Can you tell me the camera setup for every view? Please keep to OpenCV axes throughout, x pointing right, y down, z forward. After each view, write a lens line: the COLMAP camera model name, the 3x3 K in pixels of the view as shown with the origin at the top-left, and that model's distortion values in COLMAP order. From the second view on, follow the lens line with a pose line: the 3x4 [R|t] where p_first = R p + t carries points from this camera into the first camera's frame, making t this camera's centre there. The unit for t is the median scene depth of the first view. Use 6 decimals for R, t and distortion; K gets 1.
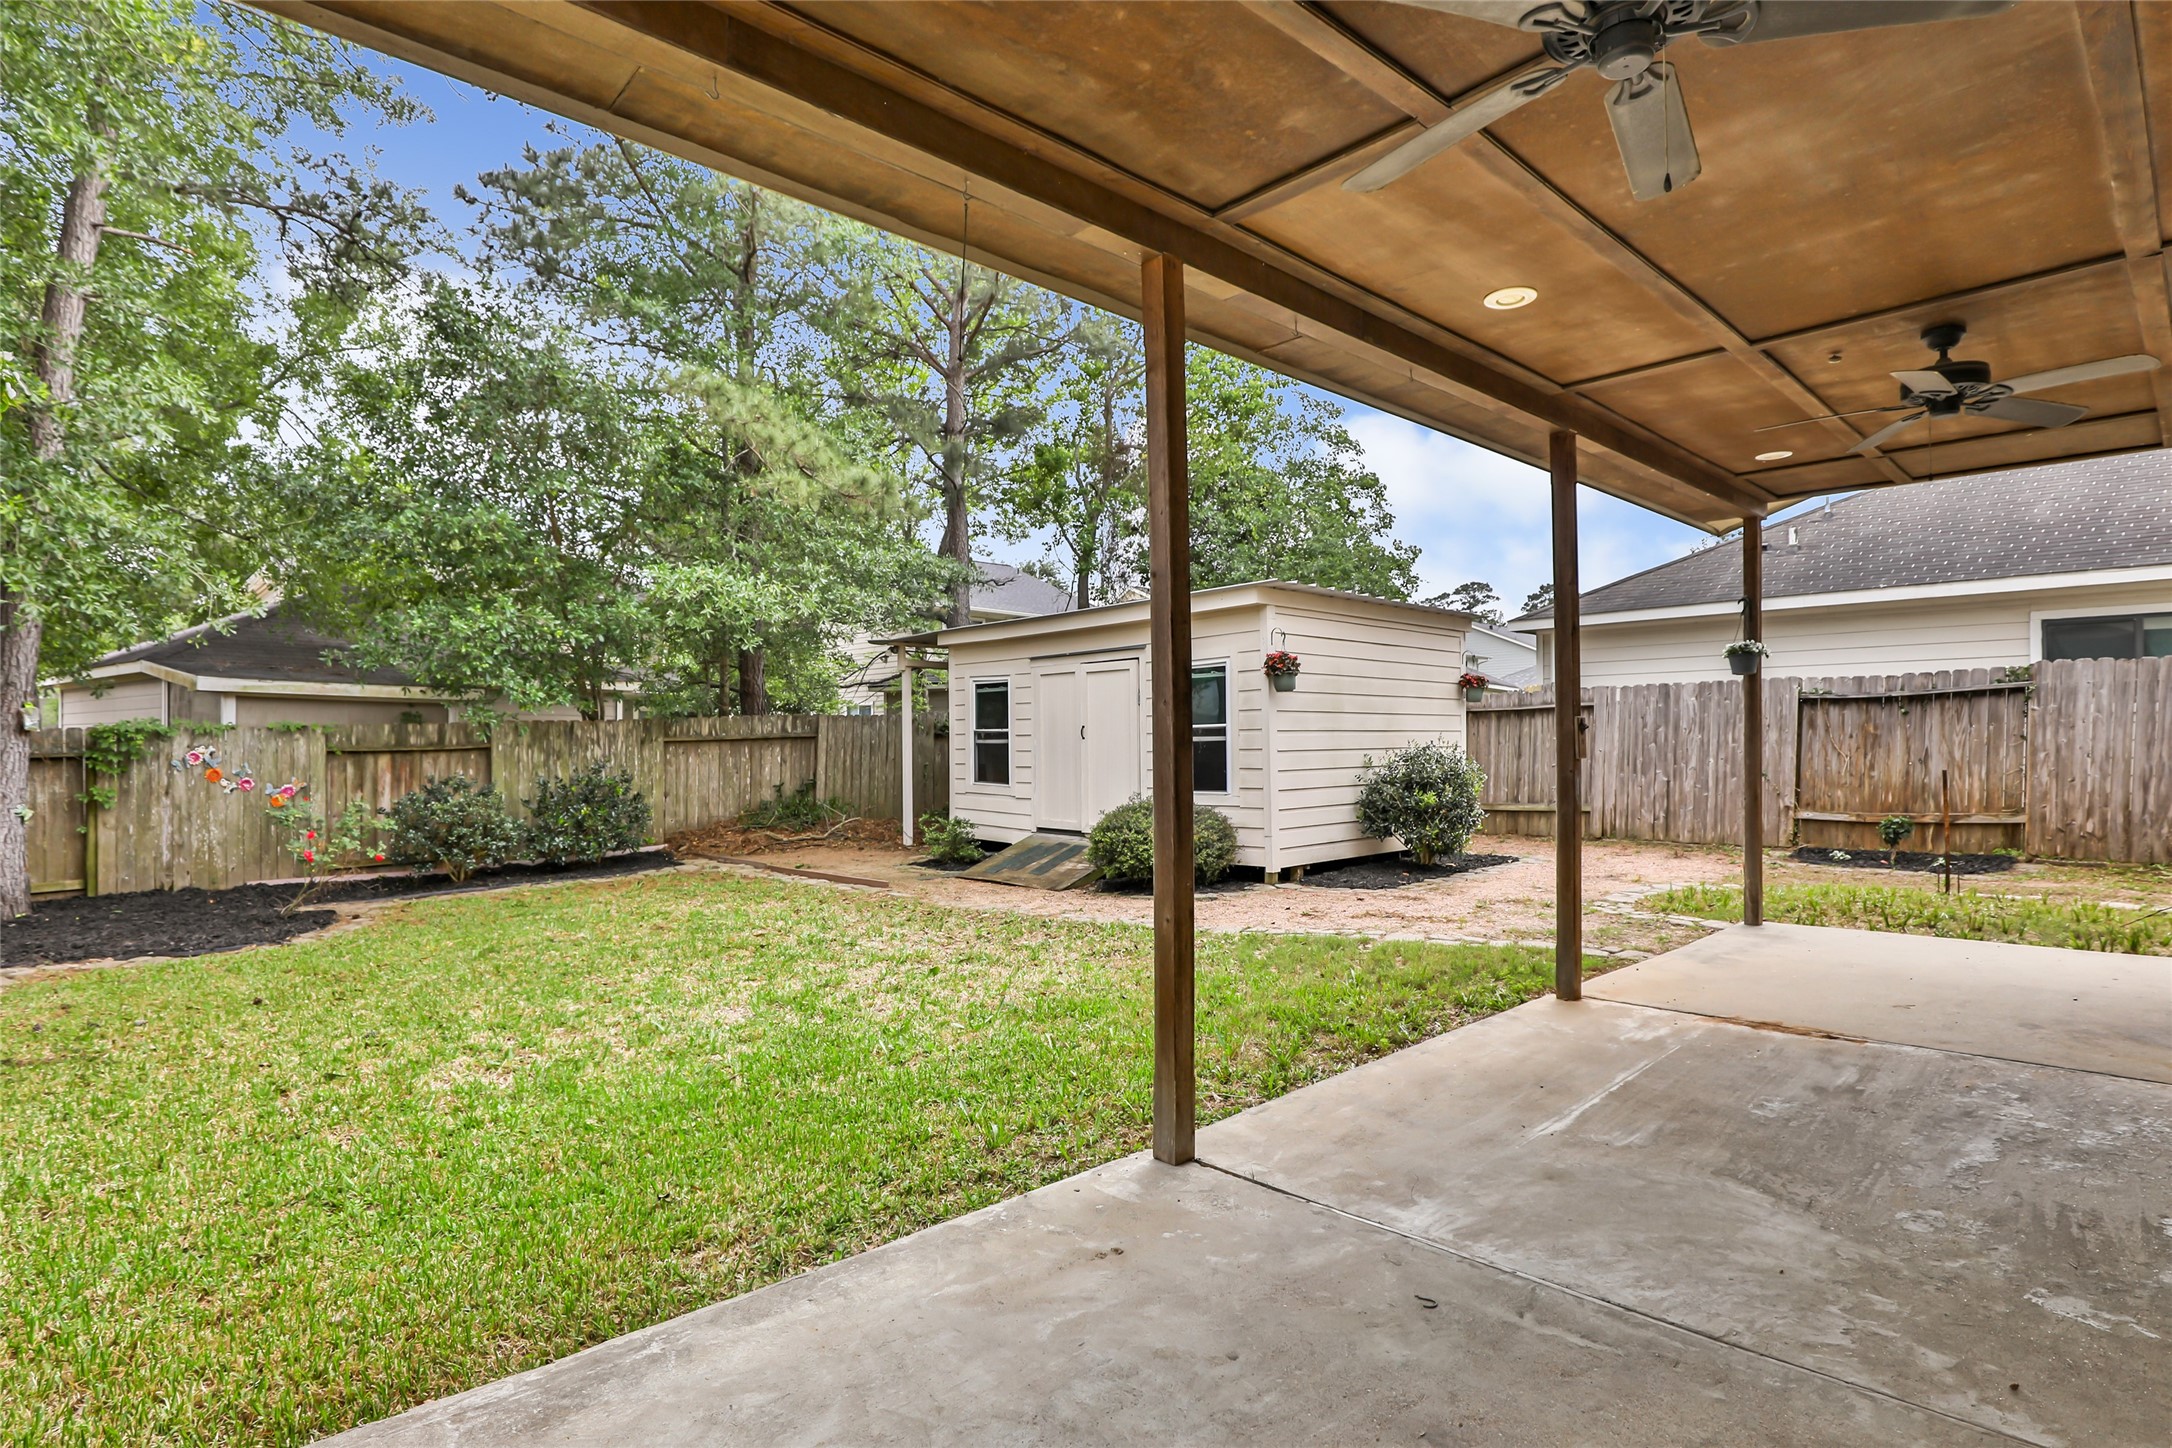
lens RADIAL K [[1014.1, 0, 1092.2], [0, 1014.1, 737.6], [0, 0, 1]] dist [-0.000967, -0.000130]
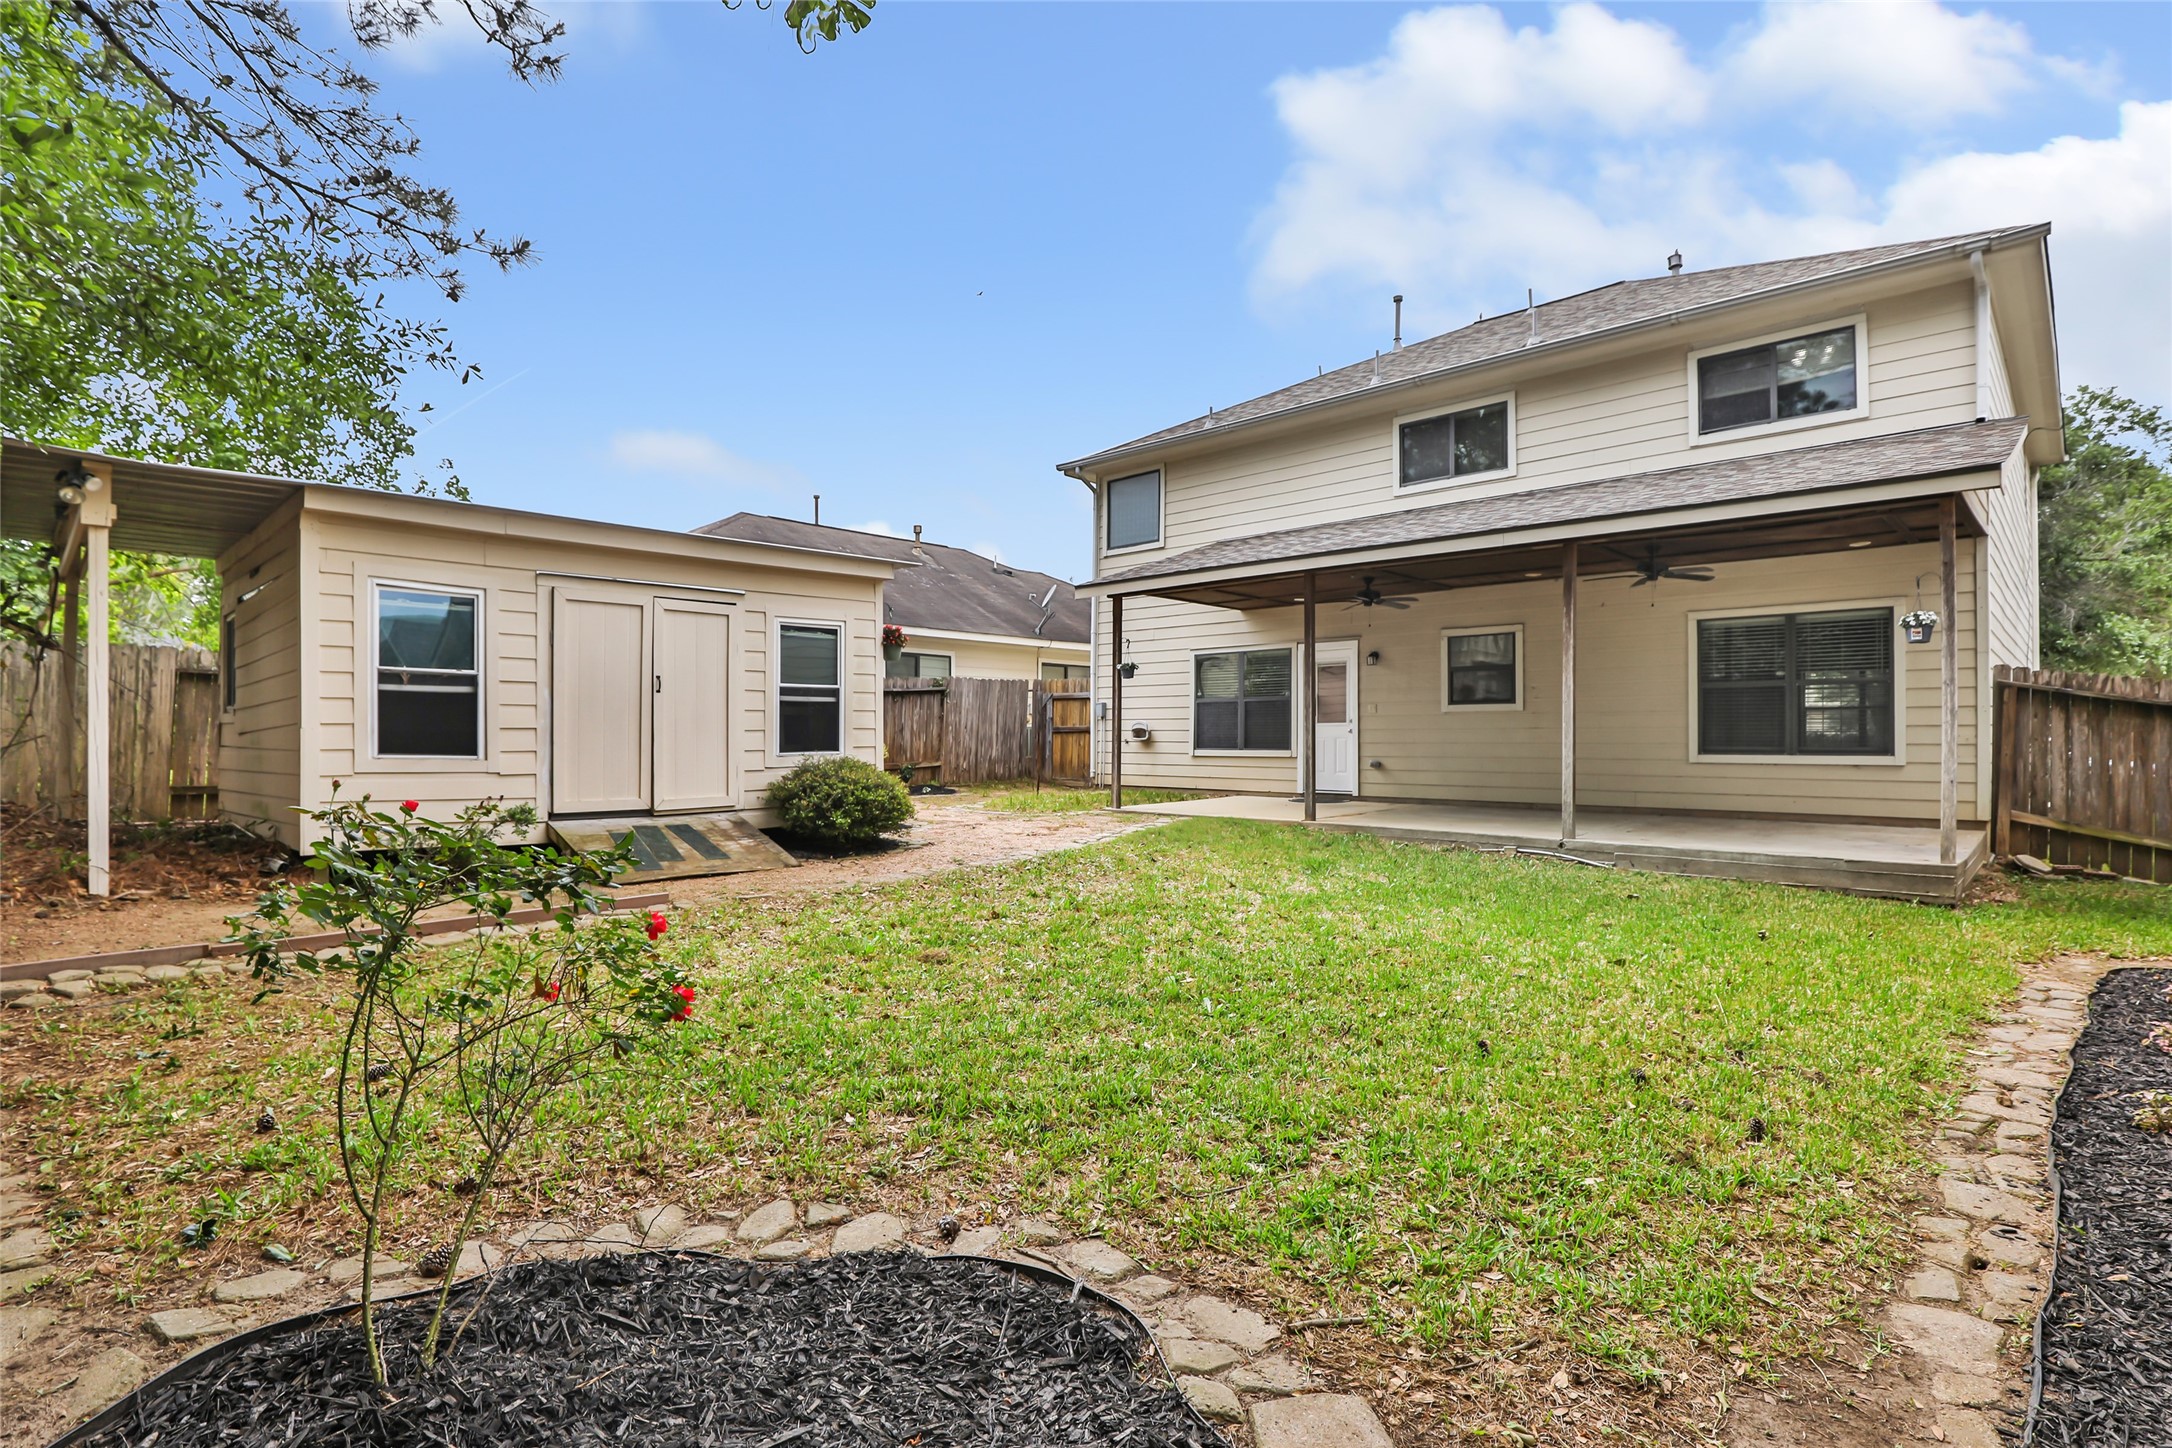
lens RADIAL K [[1014.1, 0, 1092.2], [0, 1014.1, 737.6], [0, 0, 1]] dist [-0.000967, -0.000130]
pose [[-0.062395, 0.000364, 0.998051, -0.747269], [-0.025726, 0.999667, -0.001973, 0.024368], [-0.997720, -0.025799, -0.062365, 0.667920]]
